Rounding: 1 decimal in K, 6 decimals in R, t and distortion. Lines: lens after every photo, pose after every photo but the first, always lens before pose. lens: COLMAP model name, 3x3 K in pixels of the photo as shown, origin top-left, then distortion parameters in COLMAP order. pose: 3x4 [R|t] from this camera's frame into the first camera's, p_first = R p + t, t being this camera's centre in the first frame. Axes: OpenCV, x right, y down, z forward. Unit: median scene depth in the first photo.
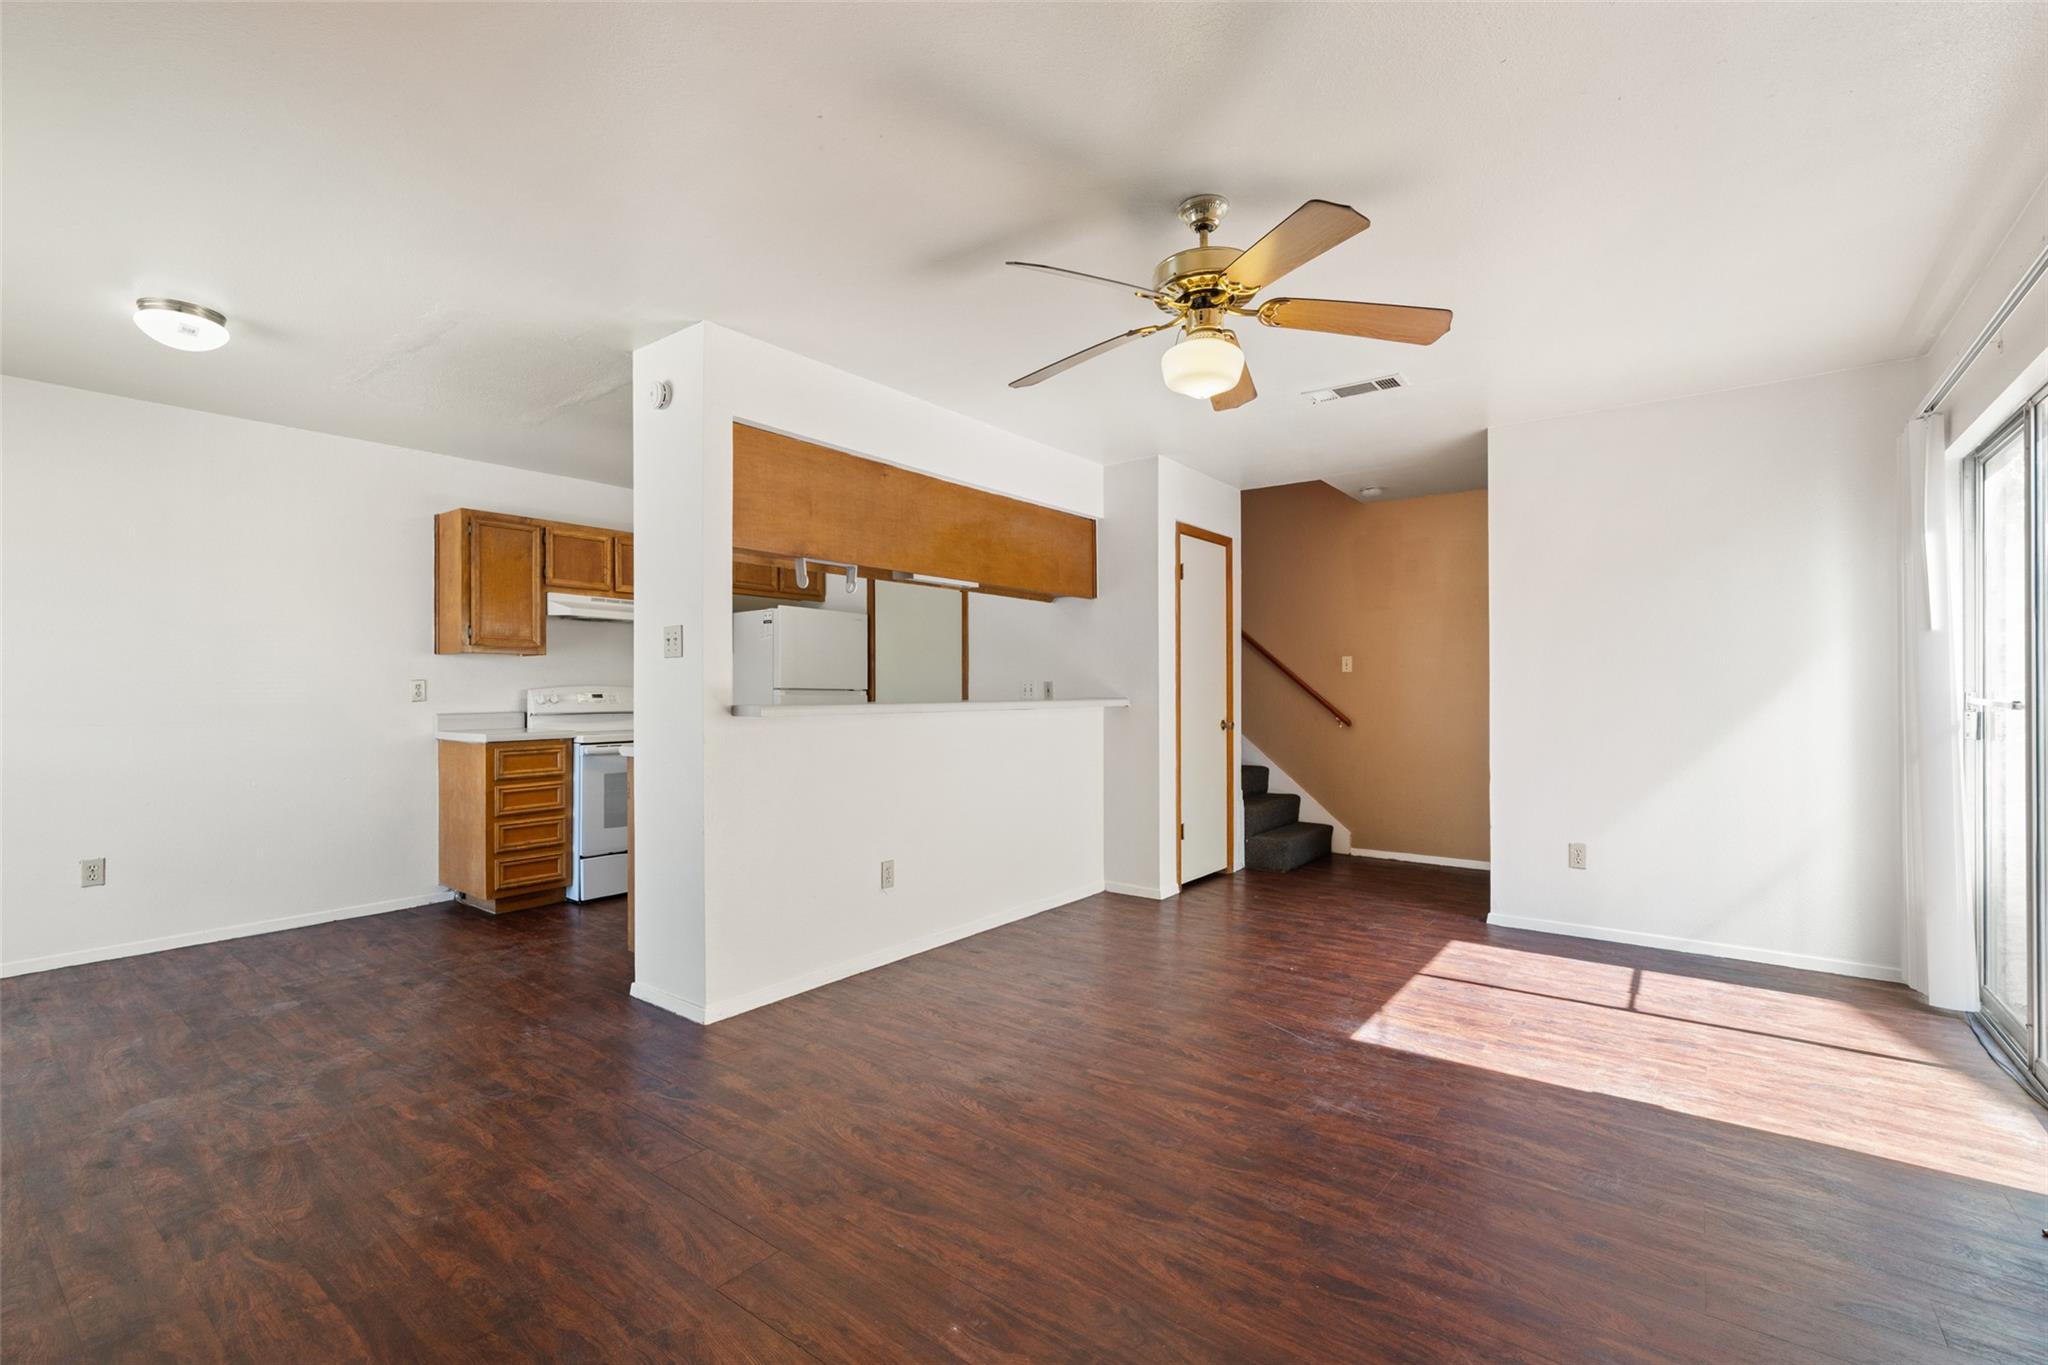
lens RADIAL K [[891.6, 0, 1026.3], [0, 891.6, 694.3], [0, 0, 1]] dist [-0.001383, 0.001843]
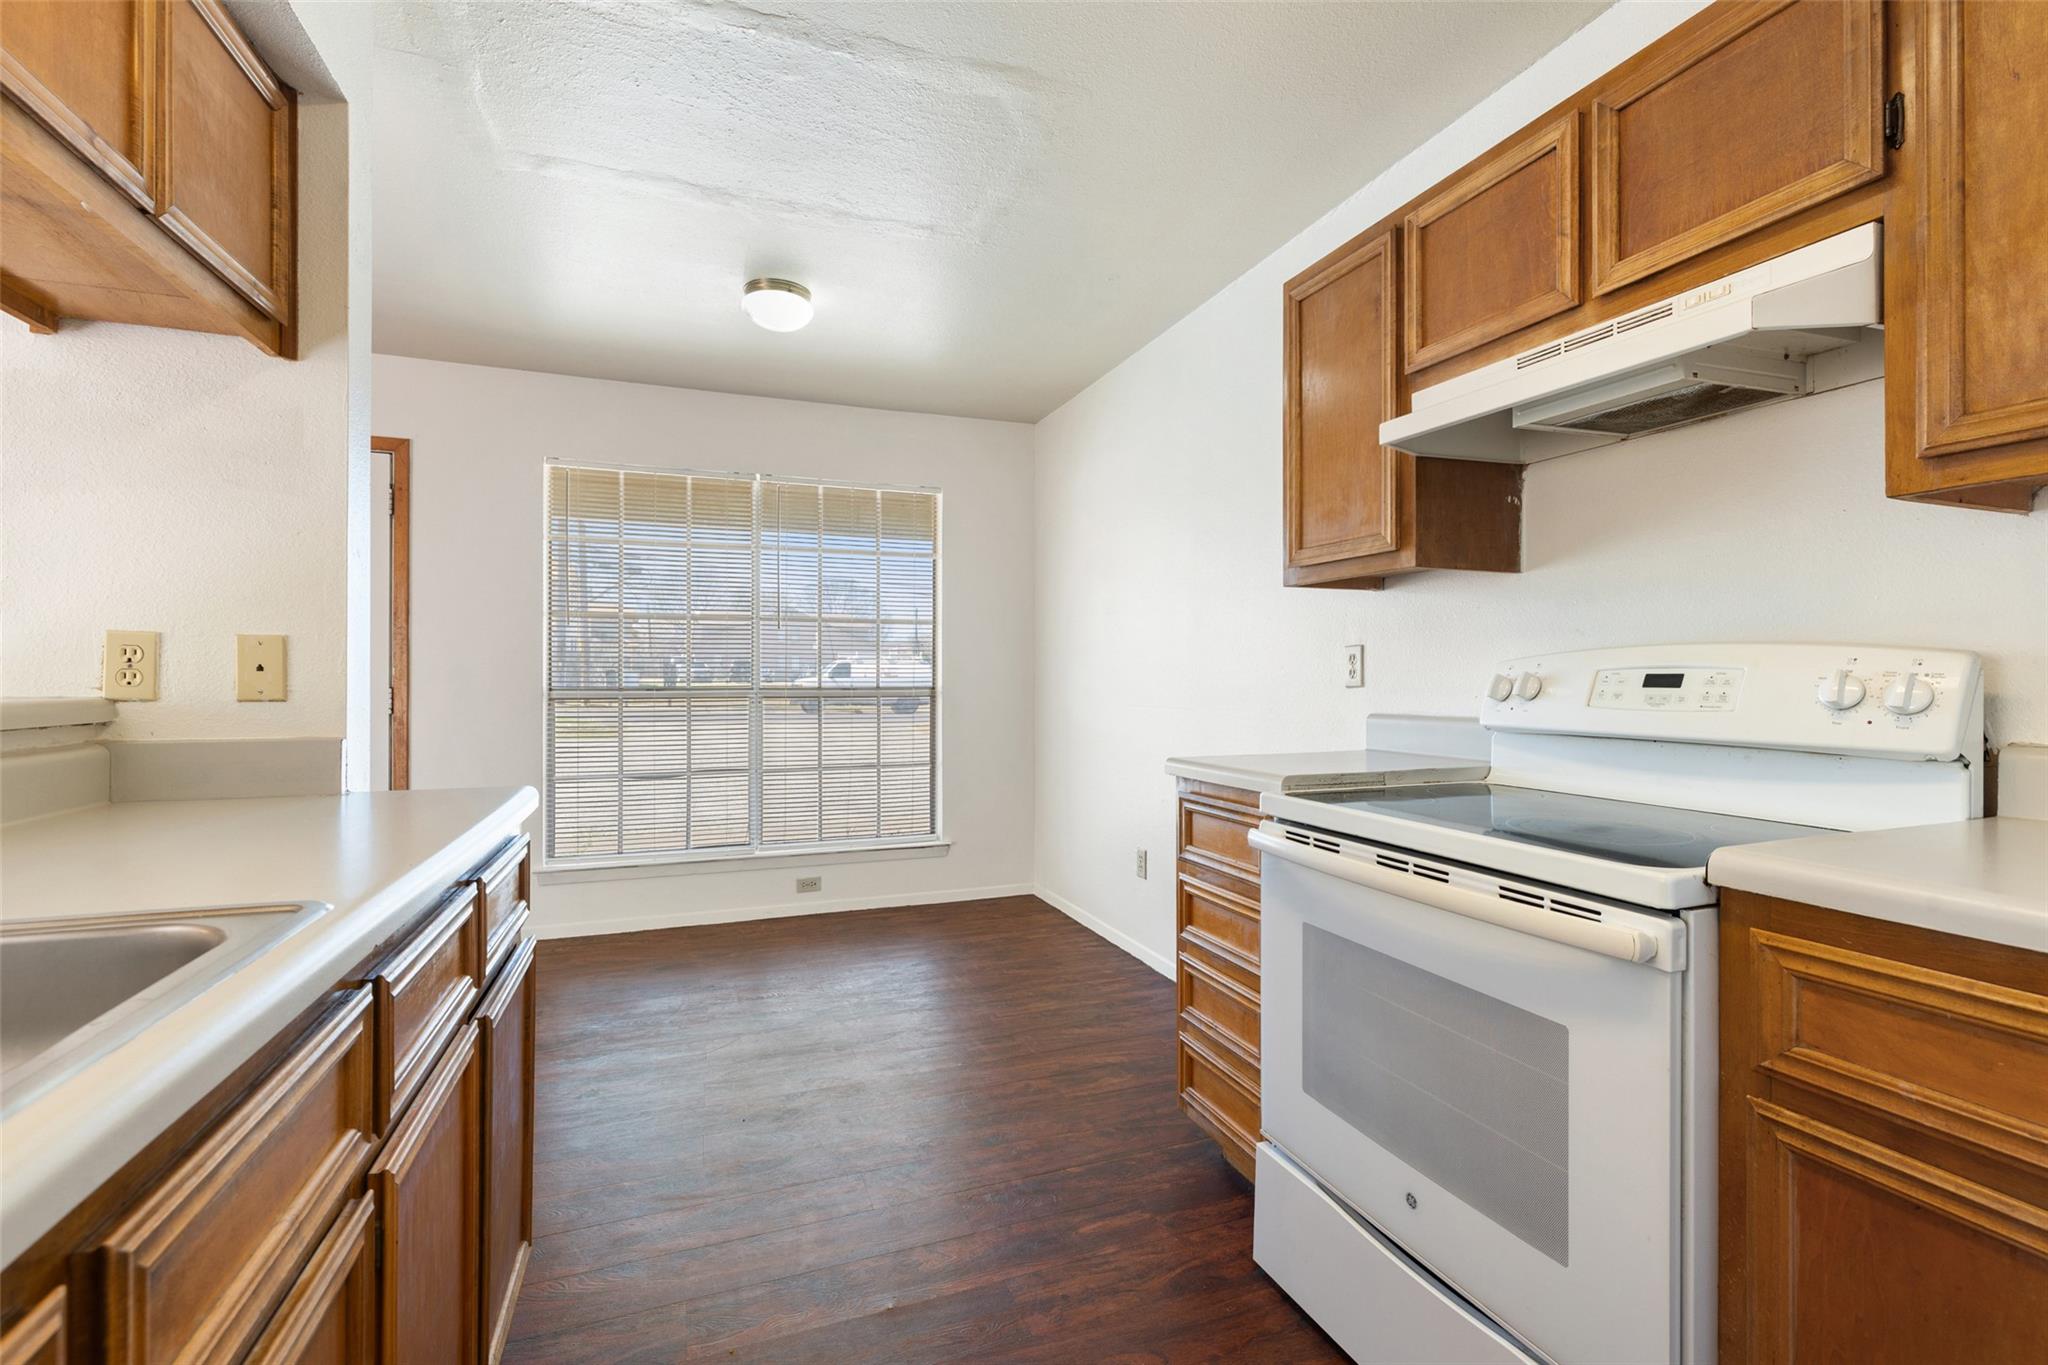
lens RADIAL K [[891.6, 0, 1028.6], [0, 891.6, 674.6], [0, 0, 1]] dist [-0.001383, 0.001843]
pose [[-0.529780, 0.000833, -0.848135, -0.189978], [-0.001022, 0.999998, 0.001620, -0.000106], [0.848135, 0.001725, -0.529778, 1.397001]]
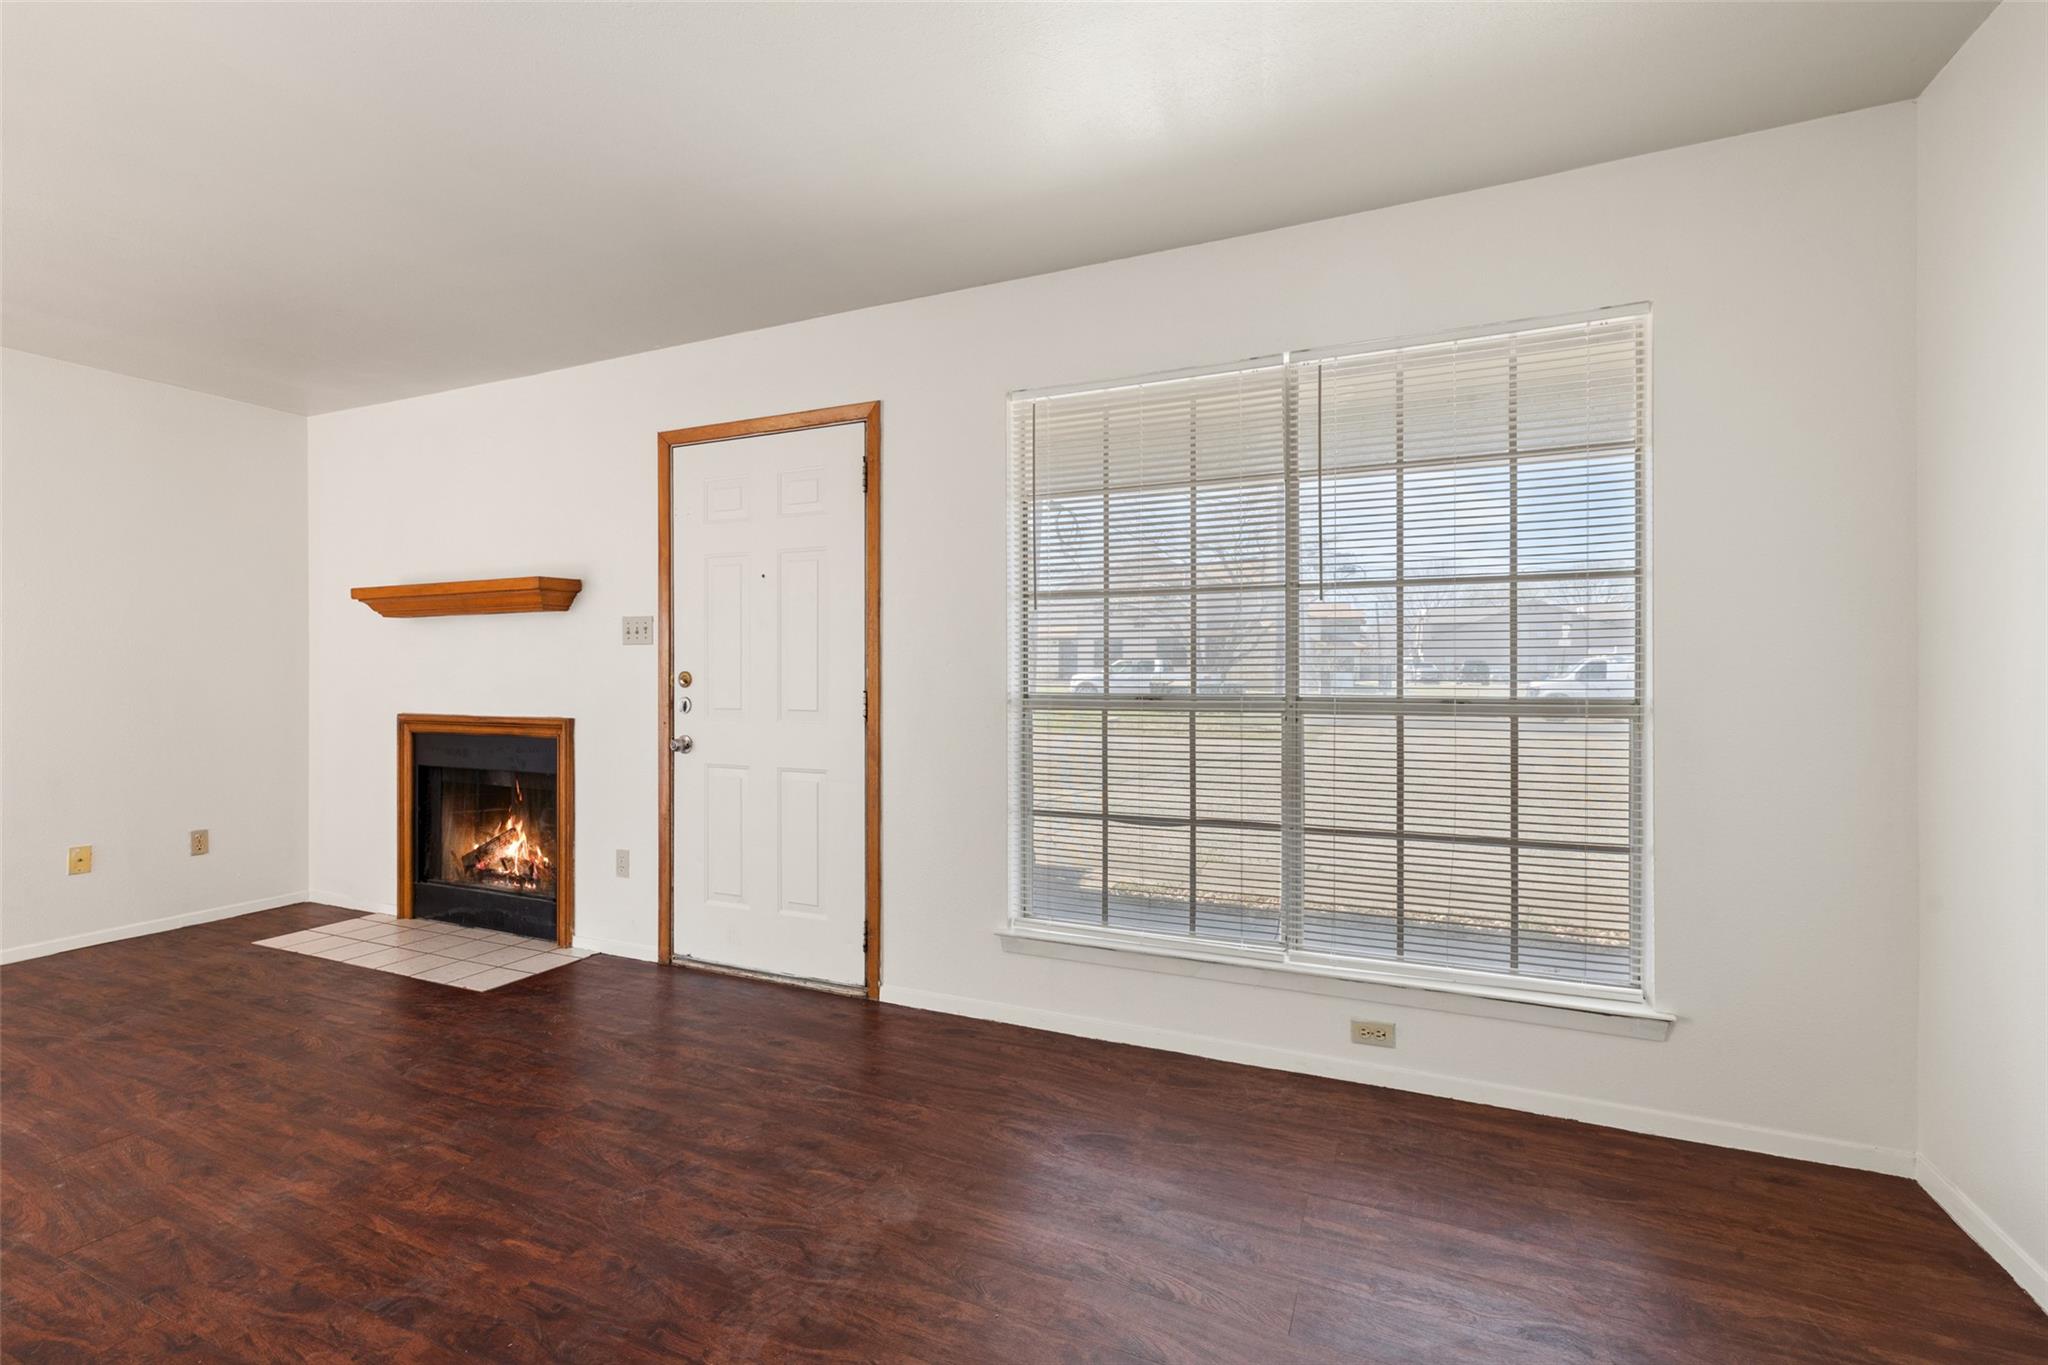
lens RADIAL K [[891.6, 0, 1028.6], [0, 891.6, 676.3], [0, 0, 1]] dist [-0.001383, 0.001843]
pose [[-0.973182, 0.002336, -0.230025, -0.593220], [0.002133, 0.999997, 0.001129, 0.001291], [0.230027, 0.000608, -0.973184, 1.152907]]
